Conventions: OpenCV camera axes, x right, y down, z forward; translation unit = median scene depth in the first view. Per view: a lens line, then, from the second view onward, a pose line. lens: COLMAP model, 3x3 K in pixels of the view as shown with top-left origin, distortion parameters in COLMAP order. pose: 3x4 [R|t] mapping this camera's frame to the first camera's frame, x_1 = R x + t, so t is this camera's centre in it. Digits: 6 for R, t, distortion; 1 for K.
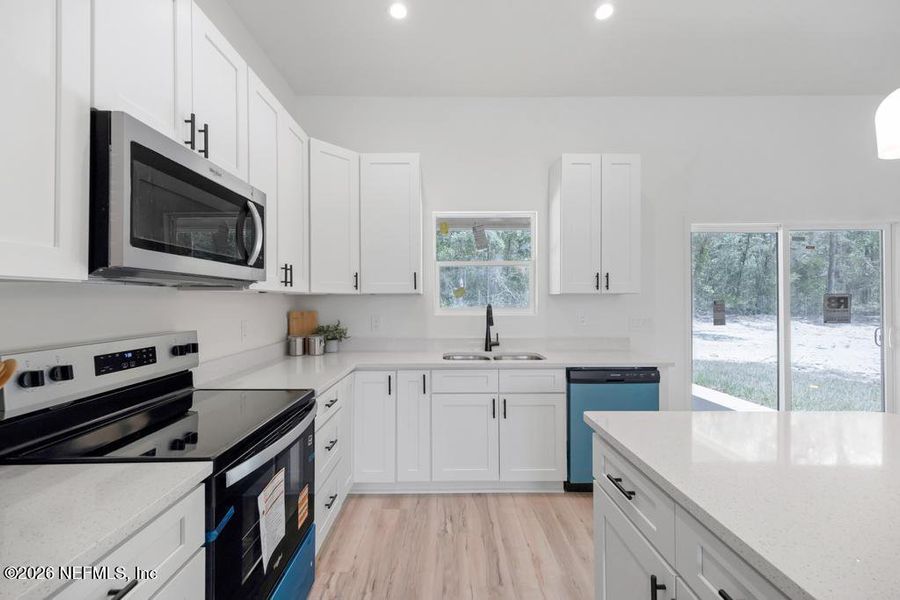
lens RADIAL K [[370.3, 0, 448.2], [0, 370.3, 295.4], [0, 0, 1]] dist [0.010293, -0.000682]
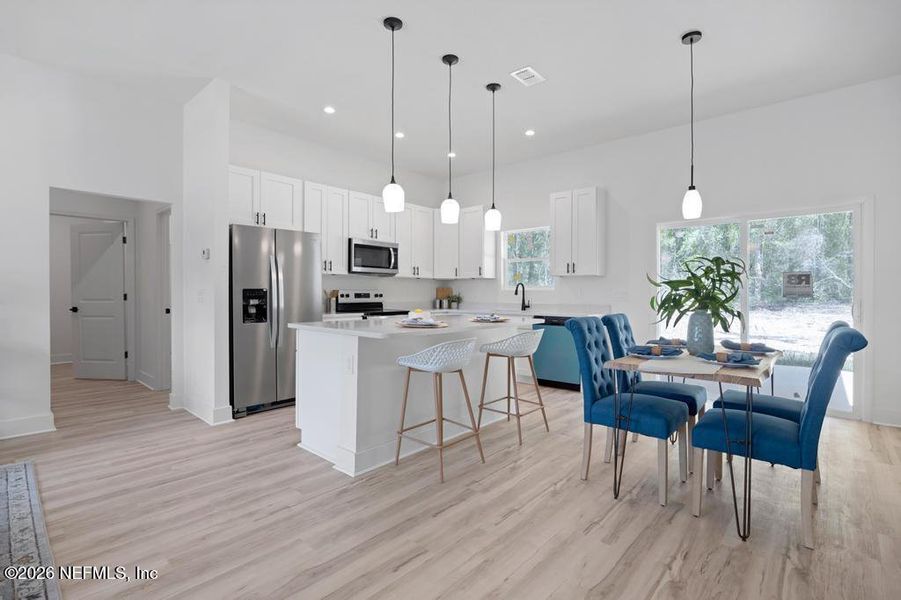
lens RADIAL K [[423.2, 0, 444.8], [0, 423.2, 296.5], [0, 0, 1]] dist [-0.013429, 0.001300]
pose [[0.735791, 0.010259, -0.677131, 1.437716], [0.001754, 0.999853, 0.017055, 0.061328], [0.677206, -0.013736, 0.735665, -0.854316]]
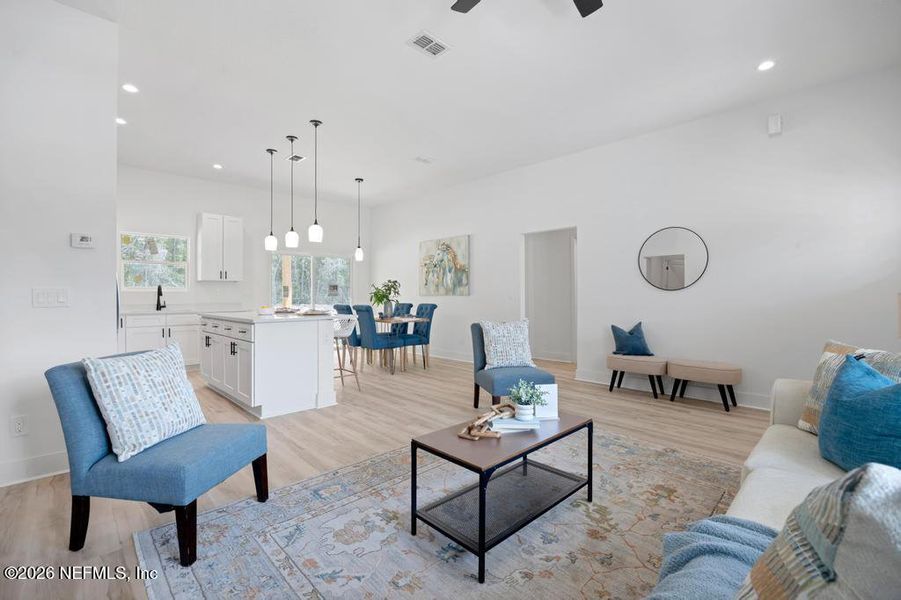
lens RADIAL K [[397.6, 0, 446.5], [0, 397.6, 296.8], [0, 0, 1]] dist [-0.018996, 0.001457]
pose [[0.718311, -0.001572, 0.695720, -0.280300], [-0.007246, 0.999926, 0.009742, 0.063268], [-0.695684, -0.012039, 0.718247, -1.744916]]
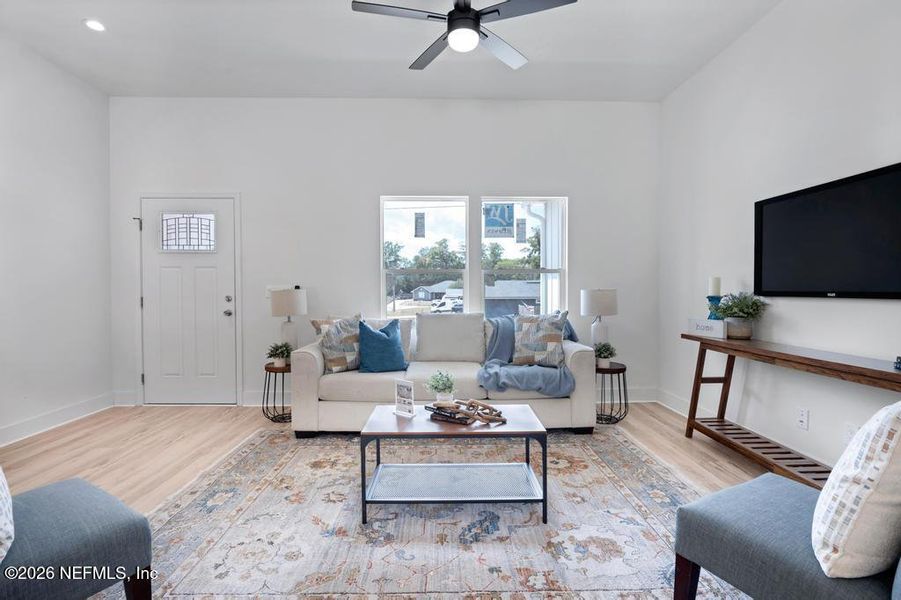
lens RADIAL K [[411.8, 0, 448.6], [0, 411.8, 297.8], [0, 0, 1]] dist [-0.016652, 0.000331]
pose [[-0.999680, 0.006139, -0.024560, 0.415076], [0.005809, 0.999892, 0.013494, 0.068341], [0.024640, 0.013347, -0.999607, -0.349788]]
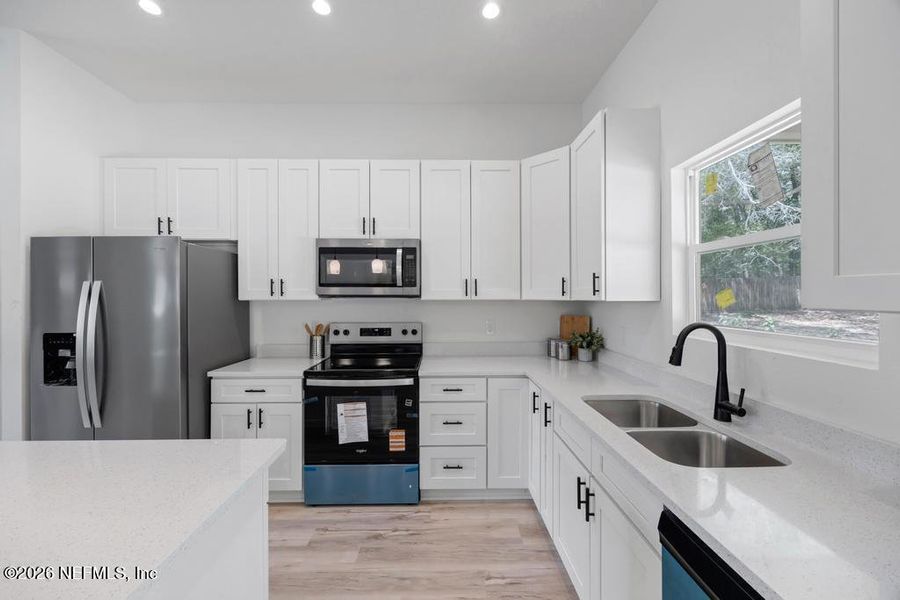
lens RADIAL K [[350.8, 0, 448.2], [0, 350.8, 298.9], [0, 0, 1]] dist [0.000262, -0.000886]
pose [[0.011523, 0.007693, -0.999904, 0.692375], [0.012808, 0.999887, 0.007840, -0.020738], [0.999852, -0.012897, 0.011423, 0.779498]]
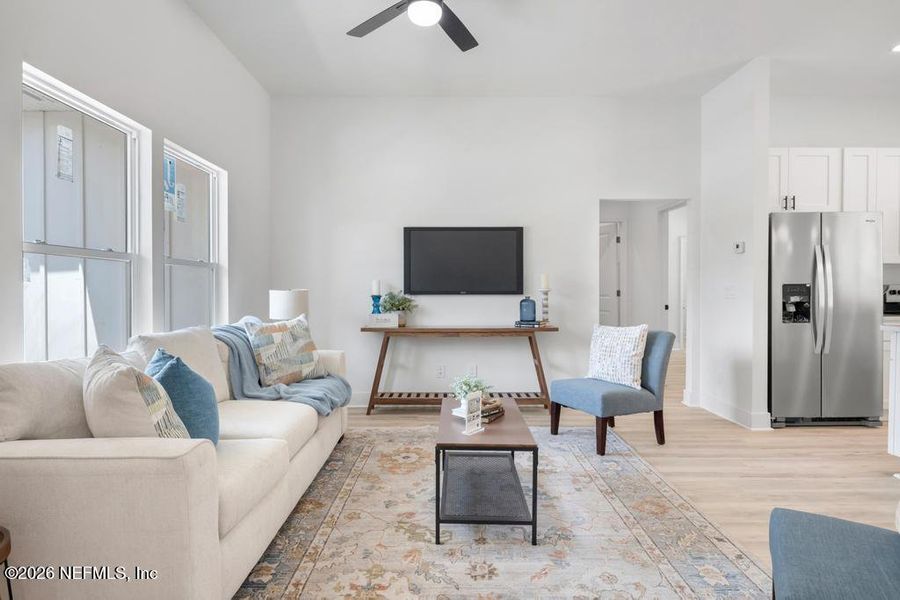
lens RADIAL K [[488.0, 0, 444.8], [0, 488.0, 296.2], [0, 0, 1]] dist [-0.005593, 0.000775]
pose [[-0.008181, 0.016484, -0.999831, 1.444959], [0.010061, 0.999815, 0.016401, 0.060197], [0.999916, -0.009925, -0.008346, -1.315536]]
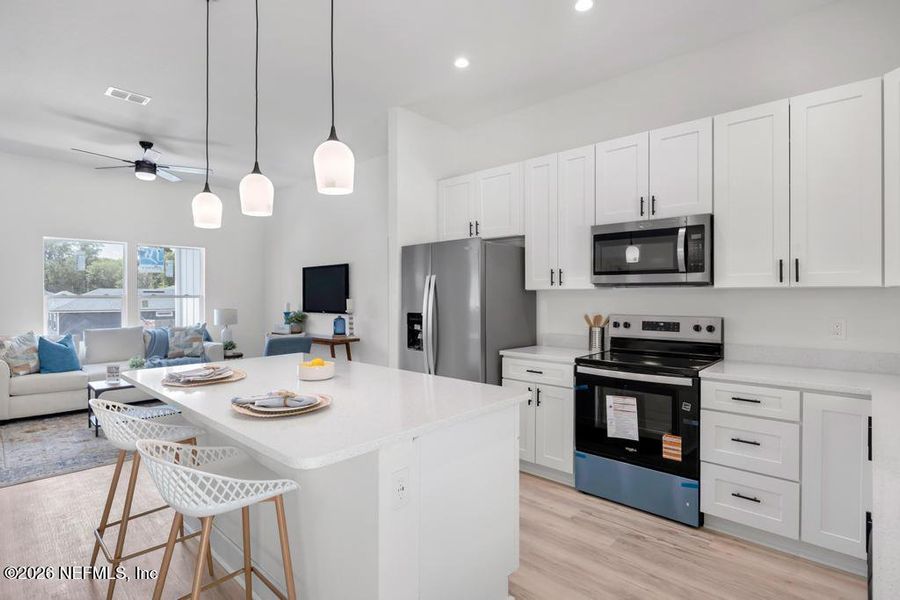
lens RADIAL K [[458.1, 0, 442.6], [0, 458.1, 295.6], [0, 0, 1]] dist [-0.004416, -0.000295]
pose [[-0.694831, 0.004075, -0.719162, 0.902331], [0.010317, 0.999938, -0.004302, 0.006298], [0.719099, -0.010408, -0.694830, 1.013331]]
